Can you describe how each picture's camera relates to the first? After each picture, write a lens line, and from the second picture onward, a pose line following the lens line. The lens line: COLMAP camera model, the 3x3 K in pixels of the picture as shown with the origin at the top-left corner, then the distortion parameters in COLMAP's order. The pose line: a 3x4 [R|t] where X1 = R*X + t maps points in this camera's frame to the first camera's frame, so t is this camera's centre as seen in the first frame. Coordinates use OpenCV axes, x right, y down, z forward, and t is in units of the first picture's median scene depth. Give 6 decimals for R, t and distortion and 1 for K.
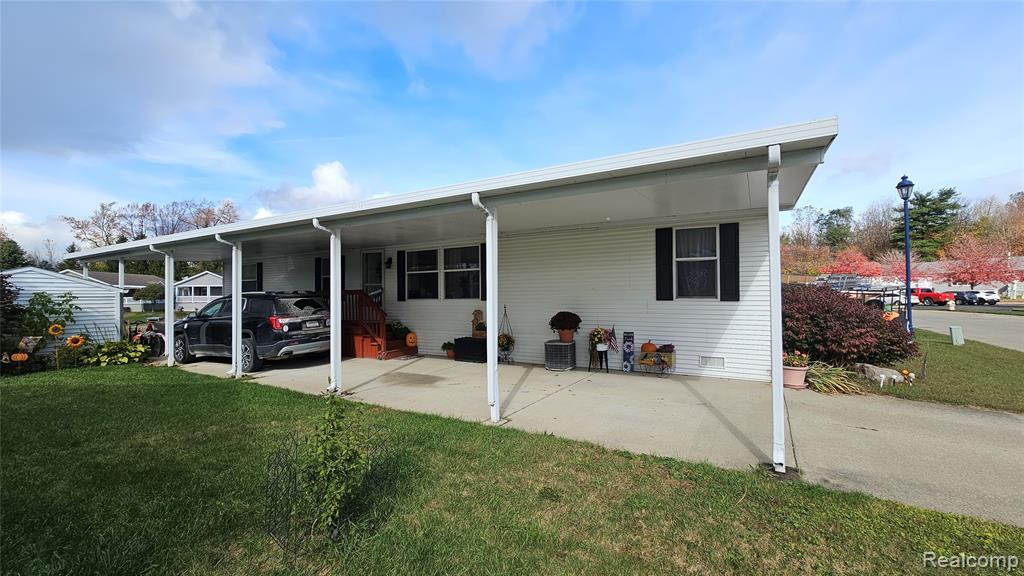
lens RADIAL K [[414.4, 0, 512.1], [0, 414.4, 285.1], [0, 0, 1]] dist [0.002572, -0.001262]
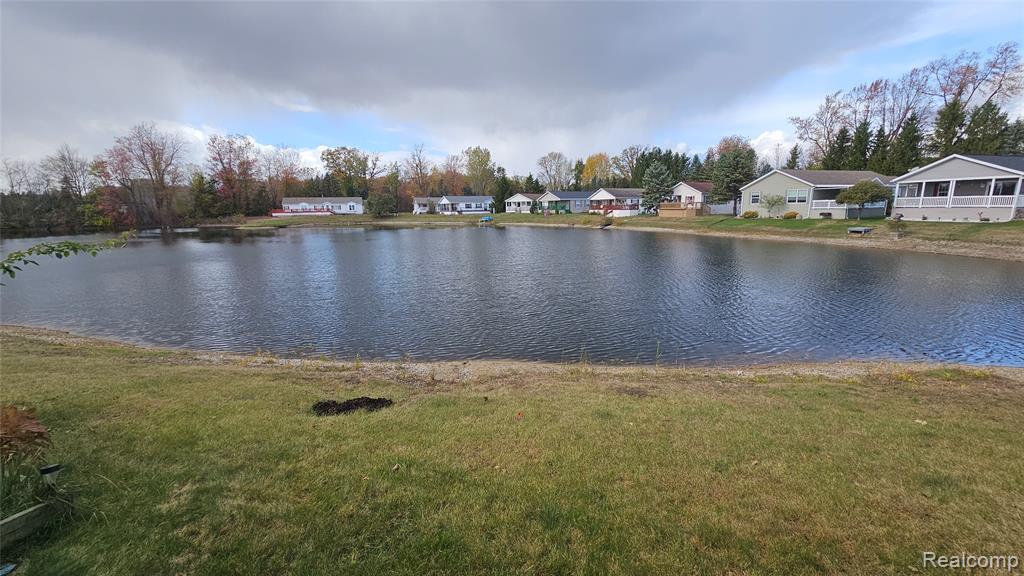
lens RADIAL K [[414.4, 0, 513.7], [0, 414.4, 288.9], [0, 0, 1]] dist [0.002572, -0.001262]
pose [[0.150902, 0.197956, -0.968526, -0.139348], [0.035383, 0.978036, 0.205413, 0.007104], [0.987915, -0.065266, 0.140584, 0.179181]]
